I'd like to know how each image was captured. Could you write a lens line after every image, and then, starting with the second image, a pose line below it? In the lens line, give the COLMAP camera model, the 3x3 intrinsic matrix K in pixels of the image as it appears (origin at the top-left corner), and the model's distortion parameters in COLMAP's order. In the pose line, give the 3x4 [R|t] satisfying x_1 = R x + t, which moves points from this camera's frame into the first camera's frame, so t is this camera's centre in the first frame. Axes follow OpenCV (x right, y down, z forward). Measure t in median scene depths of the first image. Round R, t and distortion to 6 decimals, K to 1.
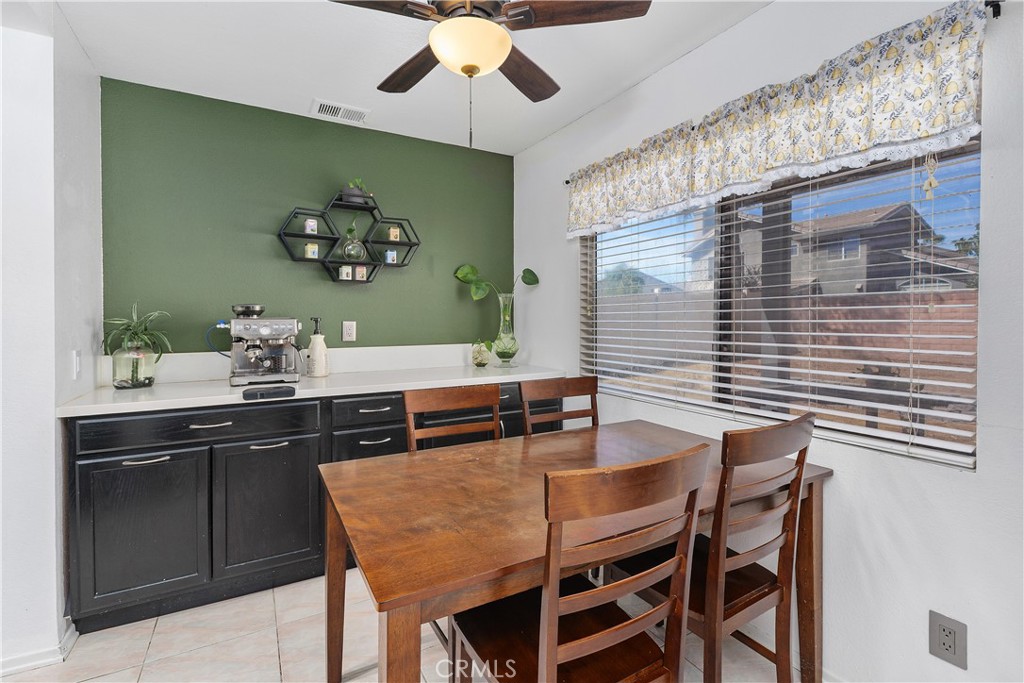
lens RADIAL K [[470.2, 0, 505.7], [0, 470.2, 318.5], [0, 0, 1]] dist [-0.004494, 0.000635]
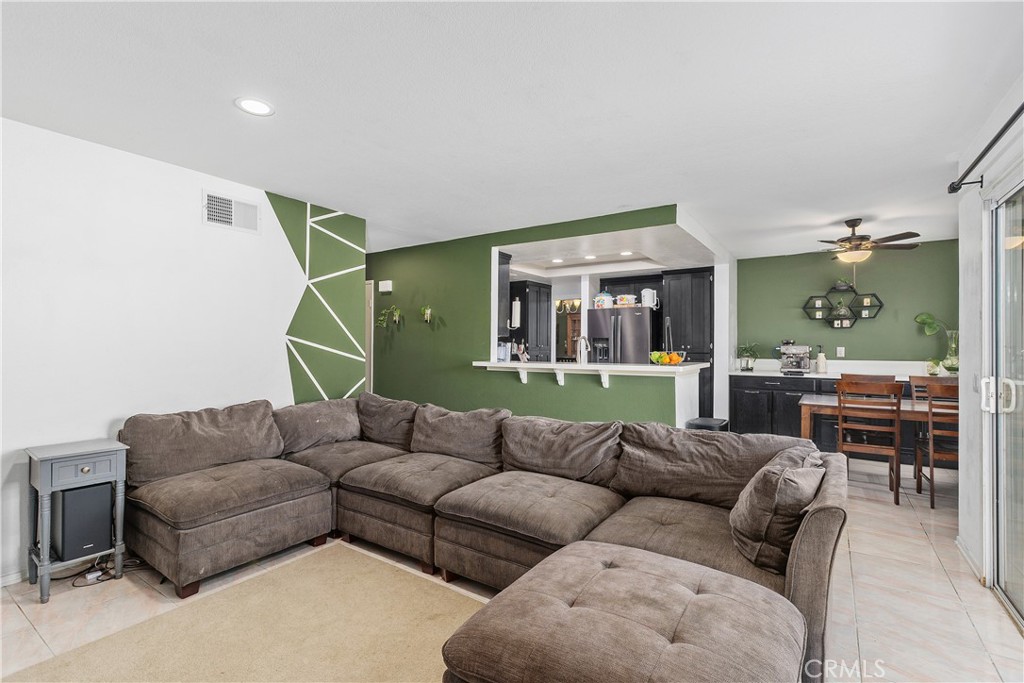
lens RADIAL K [[470.2, 0, 512.2], [0, 470.2, 341.1], [0, 0, 1]] dist [-0.004494, 0.000635]
pose [[0.422570, -0.007883, -0.906296, 0.953977], [-0.008849, 0.999879, -0.012823, 0.019035], [0.906287, 0.013439, 0.422449, -1.200289]]
